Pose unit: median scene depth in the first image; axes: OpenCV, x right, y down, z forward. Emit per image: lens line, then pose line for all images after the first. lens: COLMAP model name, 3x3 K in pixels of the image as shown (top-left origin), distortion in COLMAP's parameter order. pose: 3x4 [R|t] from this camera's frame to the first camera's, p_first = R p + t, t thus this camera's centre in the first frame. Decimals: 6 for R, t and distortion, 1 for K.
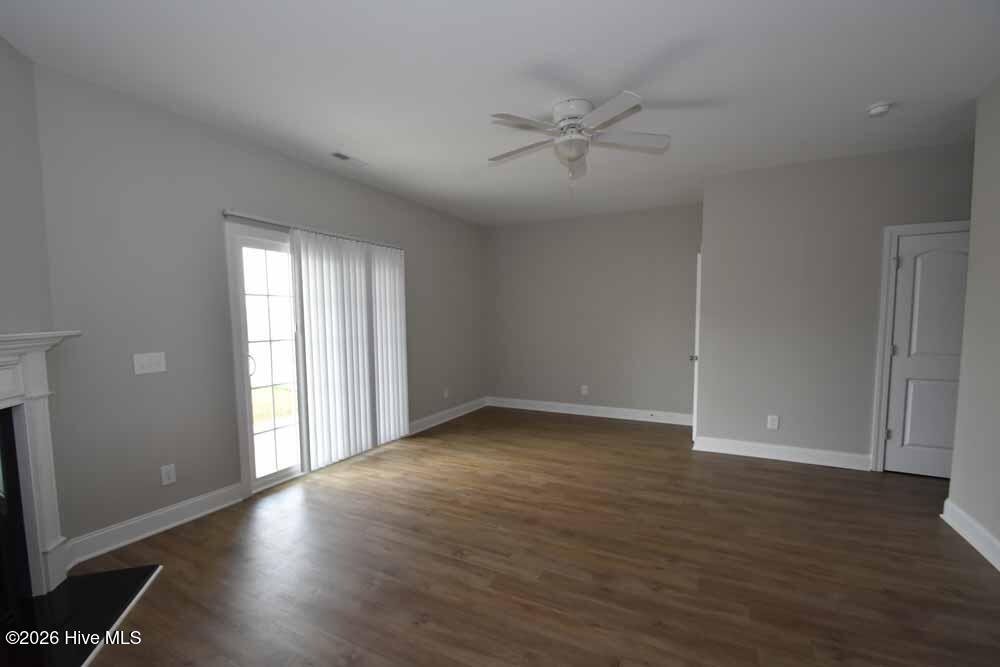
lens RADIAL K [[431.8, 0, 489.0], [0, 431.8, 359.0], [0, 0, 1]] dist [-0.001181, -0.010510]
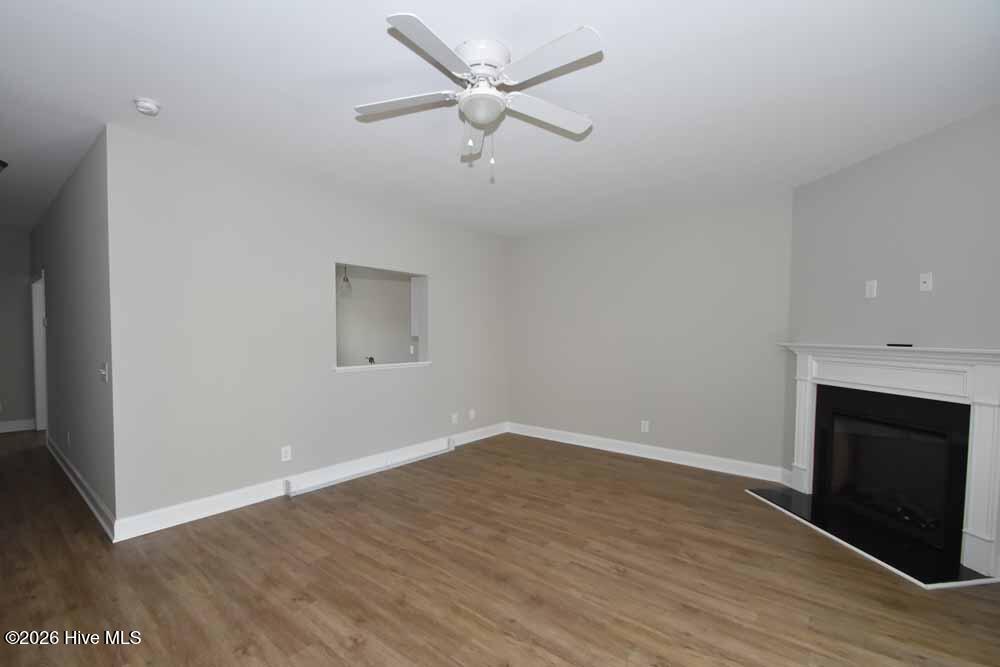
lens RADIAL K [[433.9, 0, 491.7], [0, 433.9, 356.9], [0, 0, 1]] dist [0.004126, -0.013326]
pose [[-0.980930, -0.007669, 0.194211, 0.026045], [0.022103, 0.988338, 0.150664, -0.156286], [-0.193101, 0.152083, -0.969321, 1.517231]]
